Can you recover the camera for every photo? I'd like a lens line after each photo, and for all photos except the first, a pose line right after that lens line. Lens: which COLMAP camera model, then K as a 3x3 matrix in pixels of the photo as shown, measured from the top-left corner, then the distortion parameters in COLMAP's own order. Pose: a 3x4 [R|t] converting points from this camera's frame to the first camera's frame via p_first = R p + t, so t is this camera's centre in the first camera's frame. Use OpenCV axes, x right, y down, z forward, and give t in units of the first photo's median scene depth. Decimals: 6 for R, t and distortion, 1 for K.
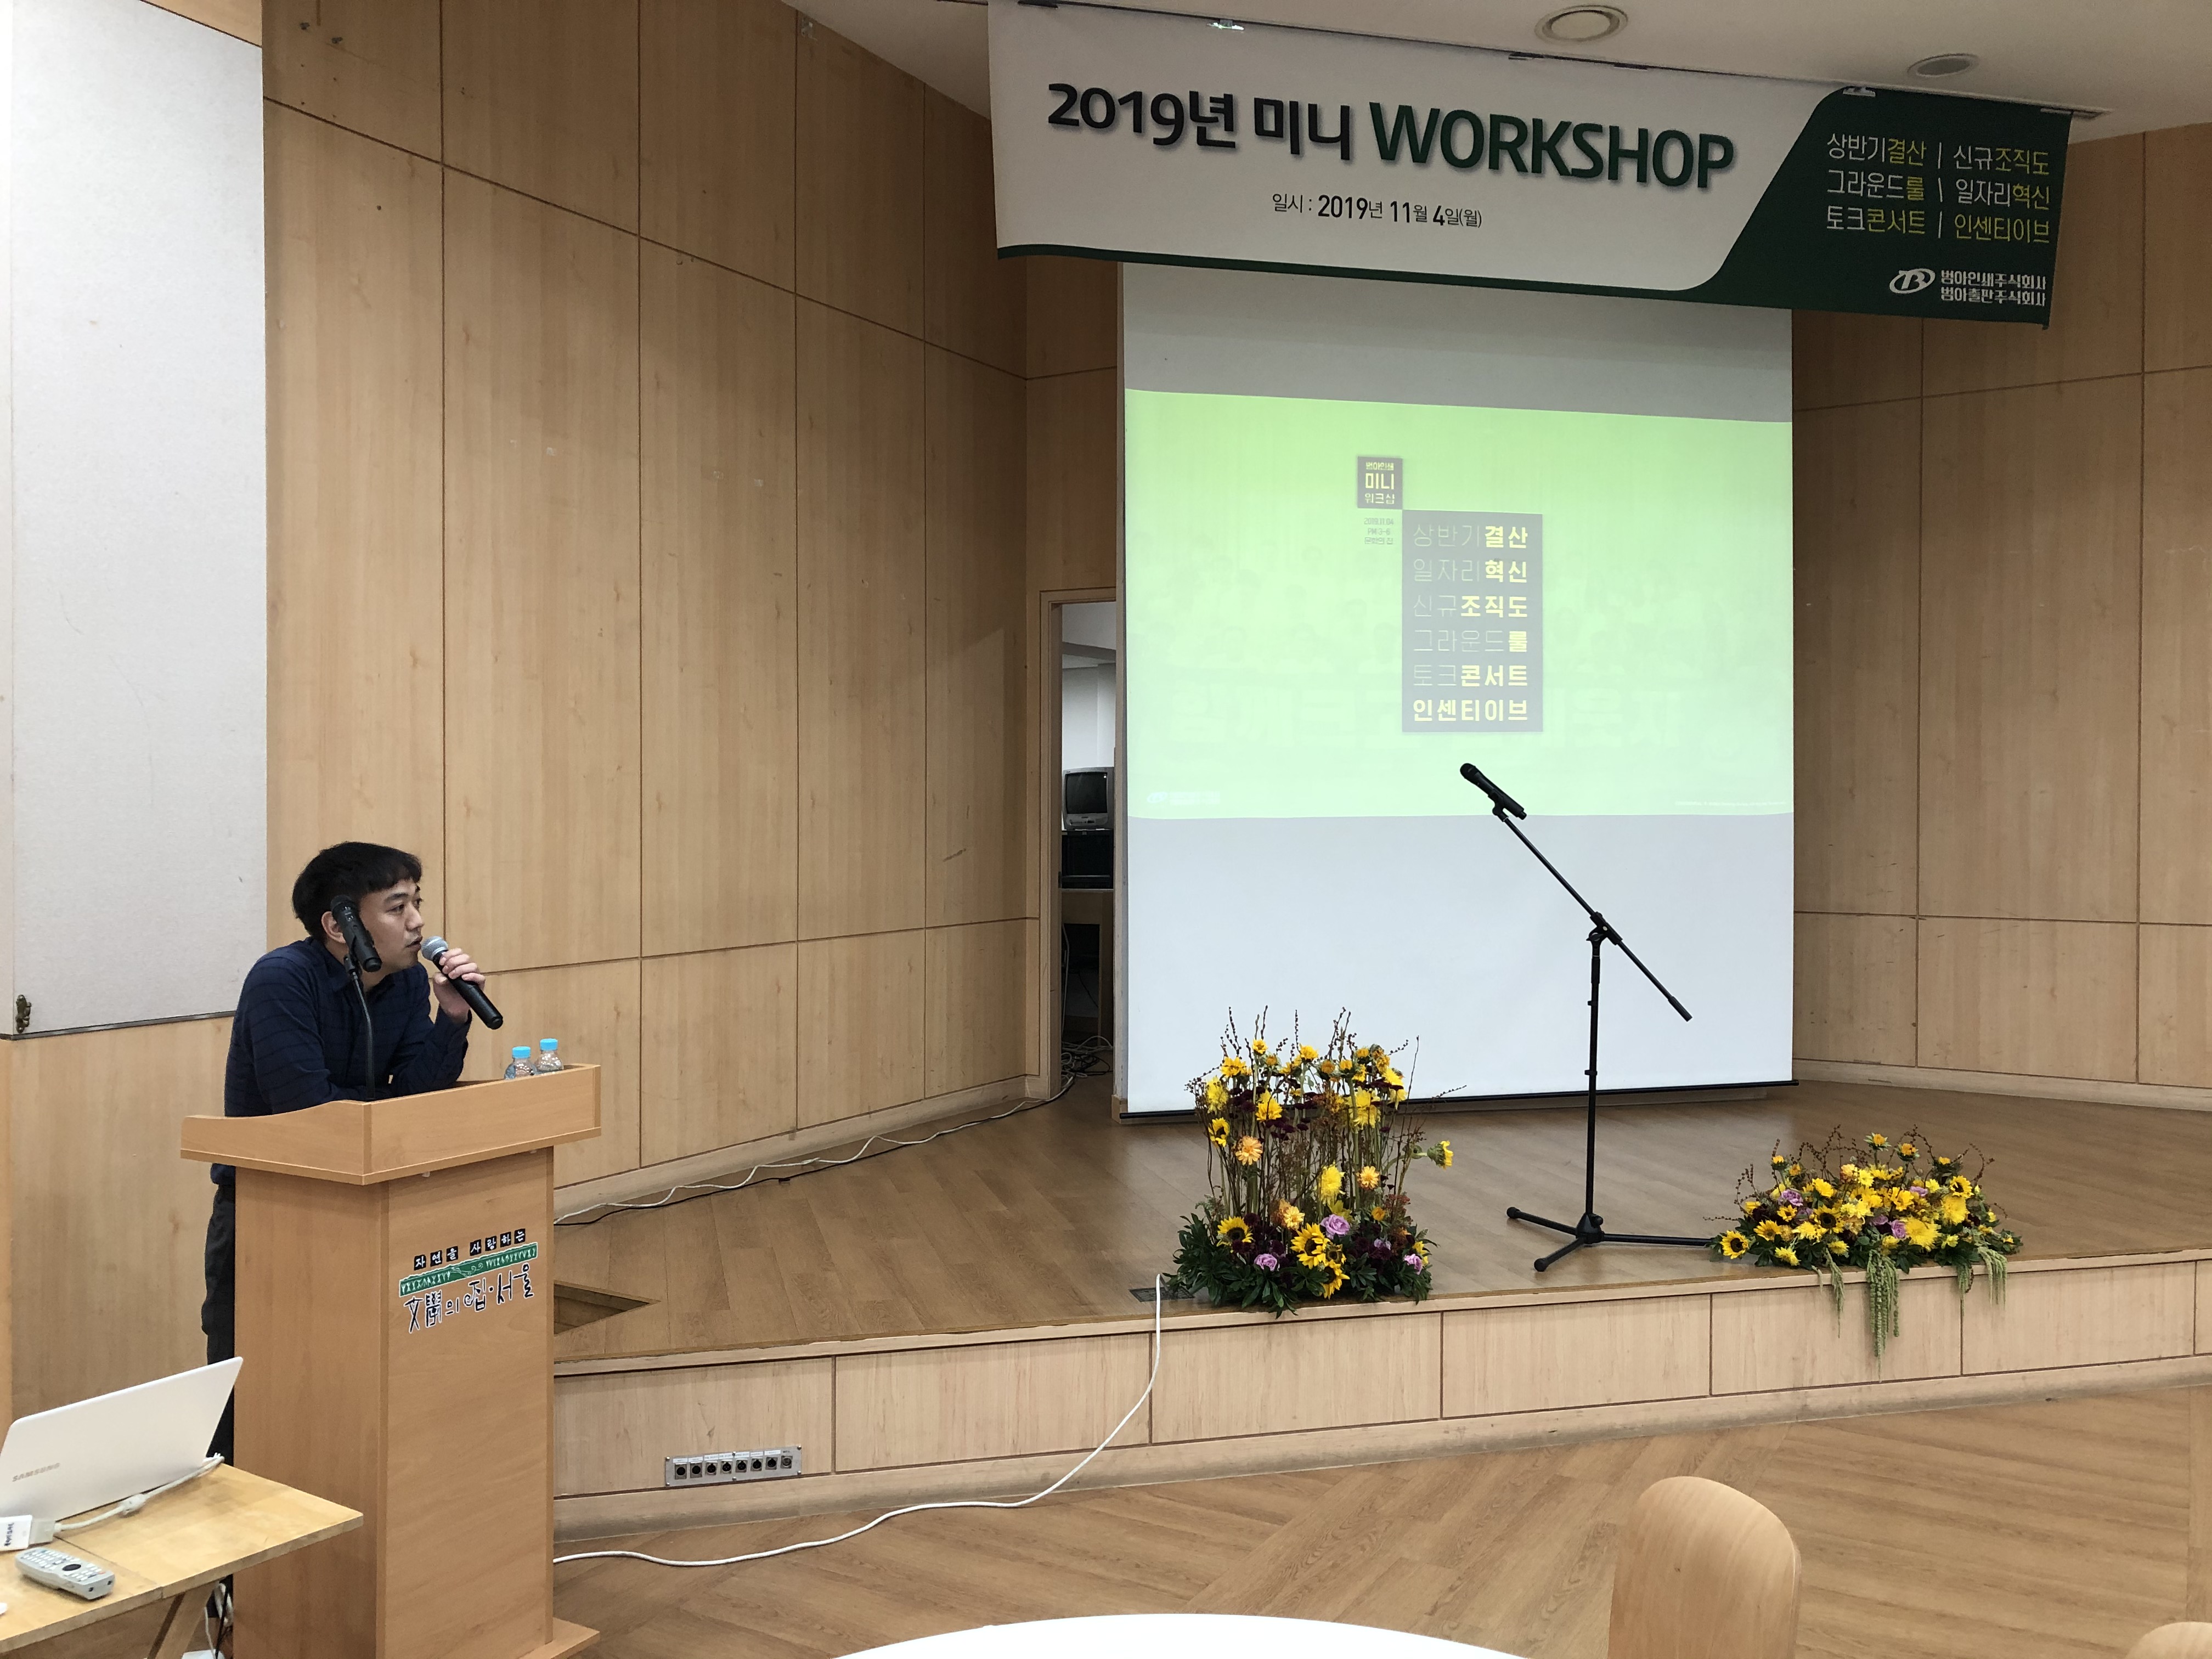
lens RADIAL K [[1775.6, 0, 1106.9], [0, 1775.6, 823.2], [0, 0, 1]] dist [0.032612, 0.003696]
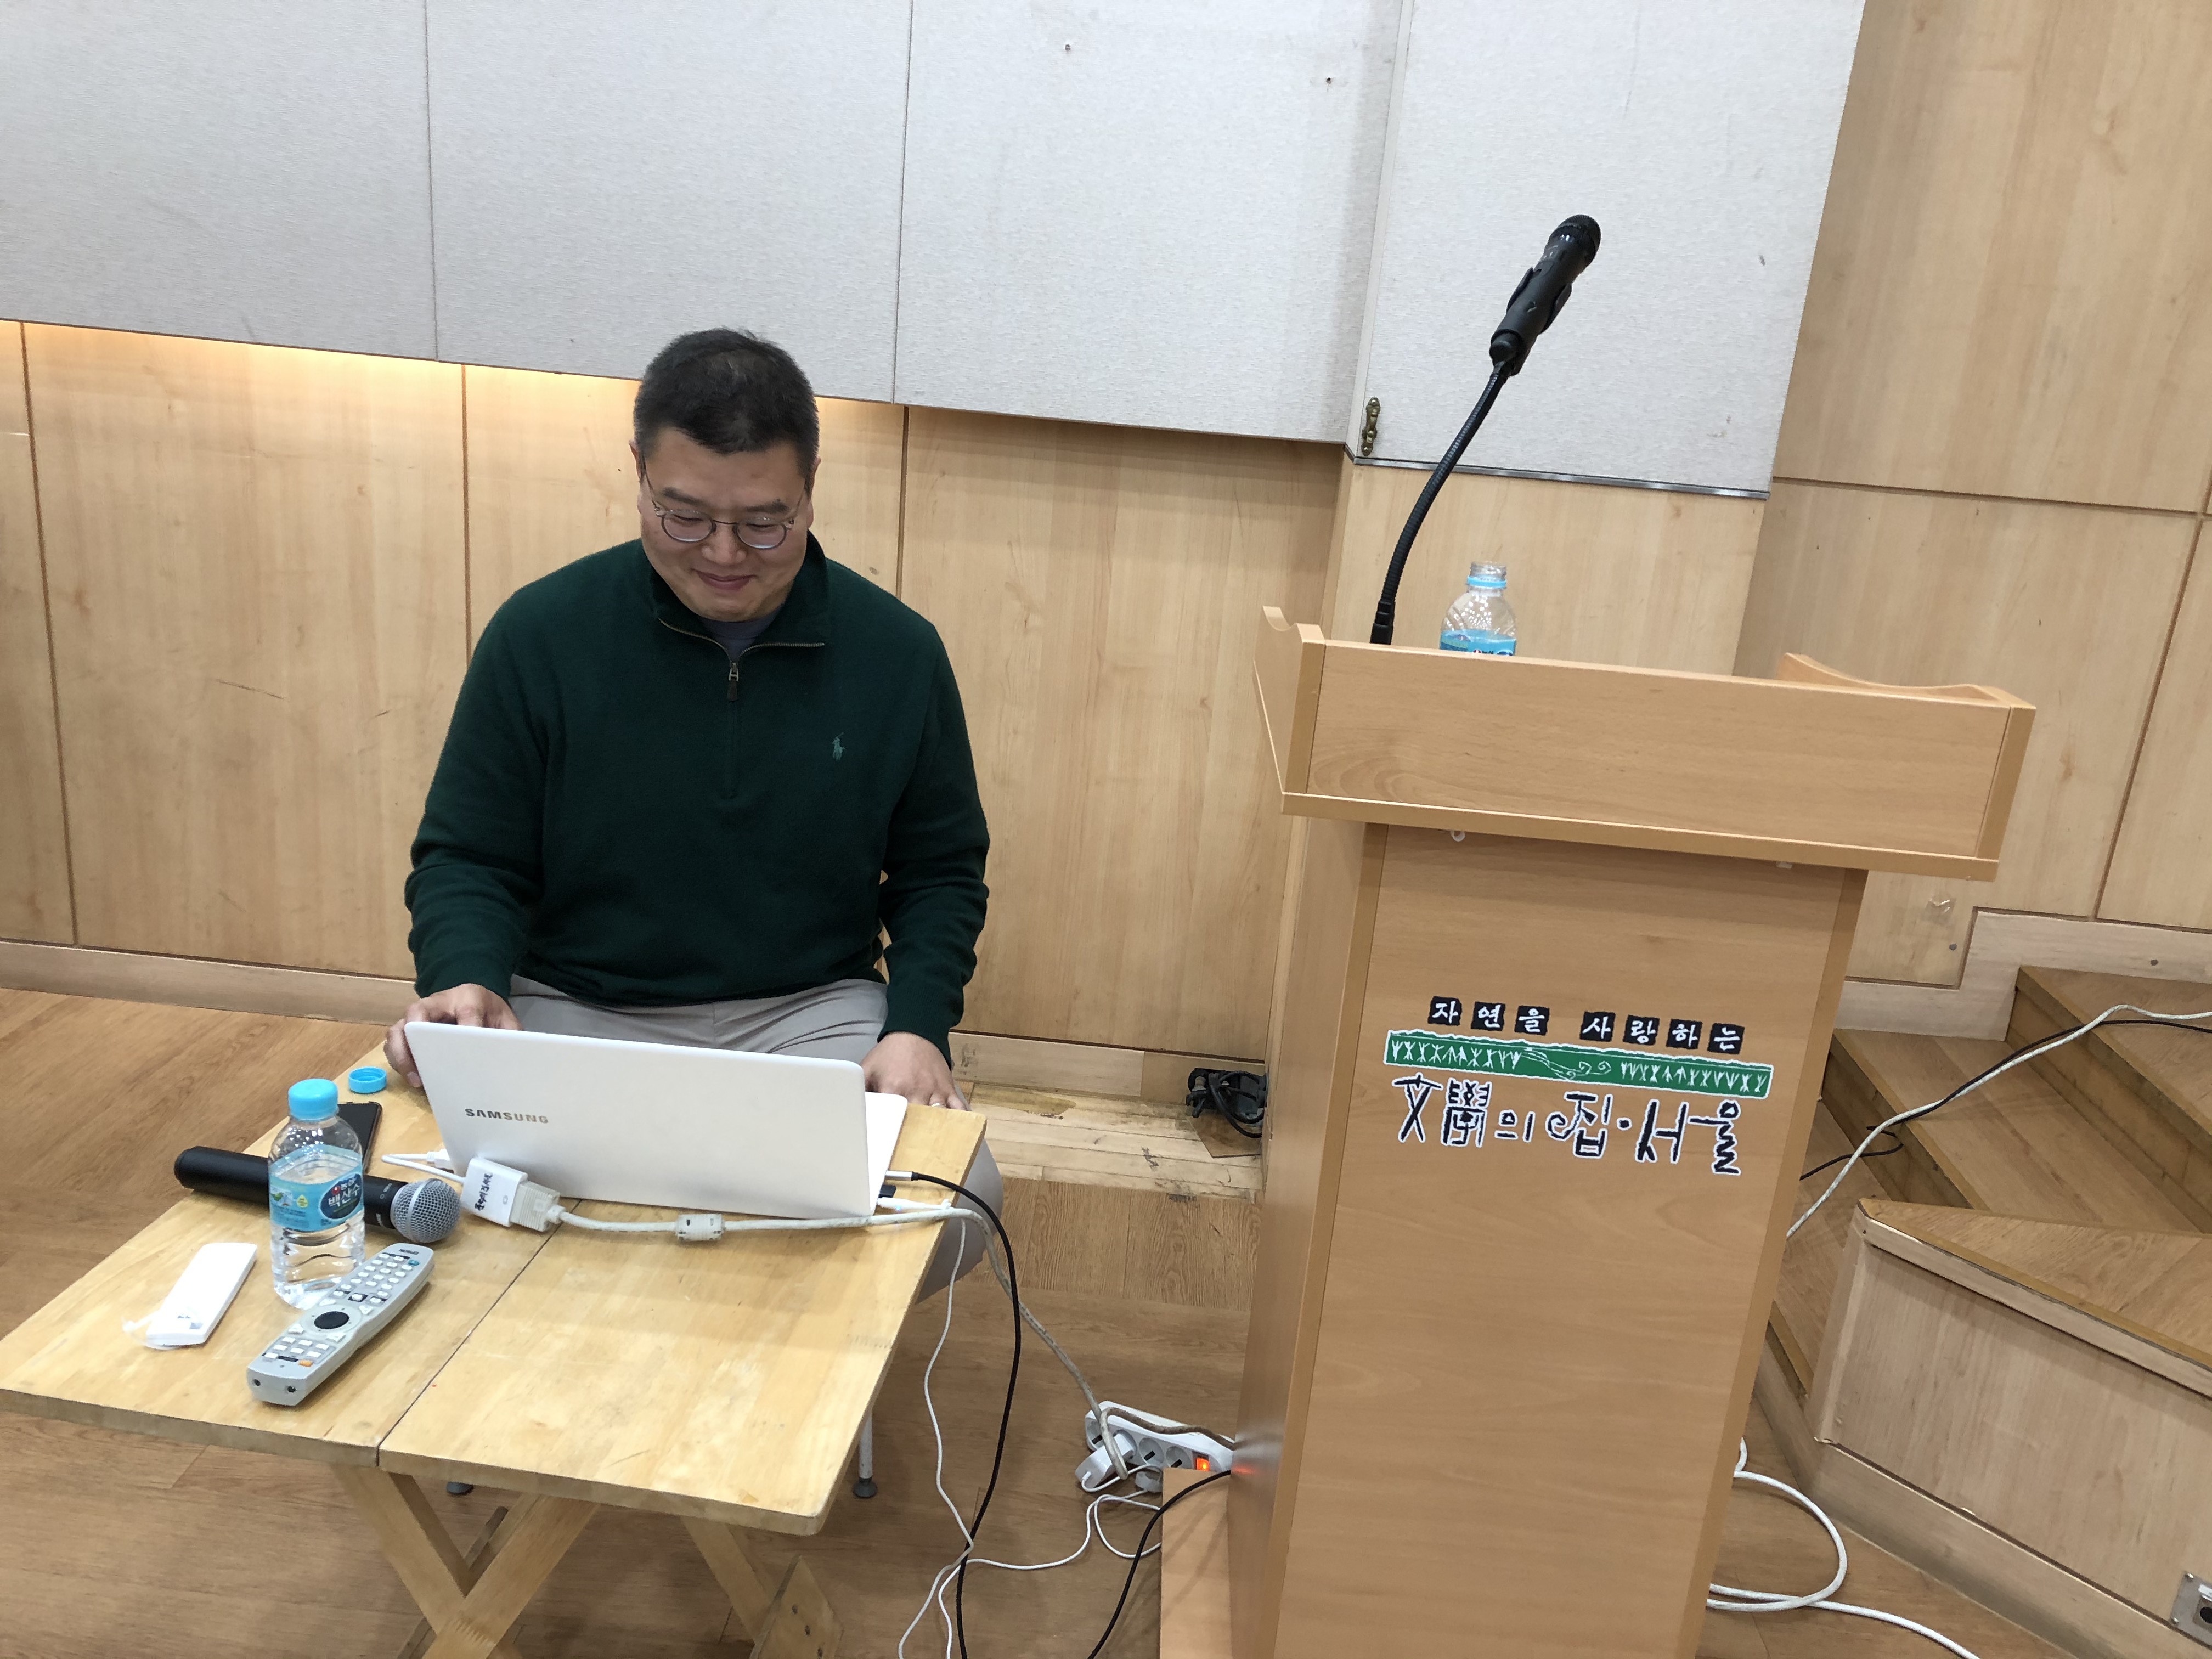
lens RADIAL K [[1775.6, 0, 1104.4], [0, 1775.6, 824.2], [0, 0, 1]] dist [0.032612, 0.003696]
pose [[0.461643, 0.305819, -0.832683, -0.055912], [-0.096498, 0.950436, 0.295567, 0.070226], [0.881801, -0.056095, 0.468273, 0.684756]]
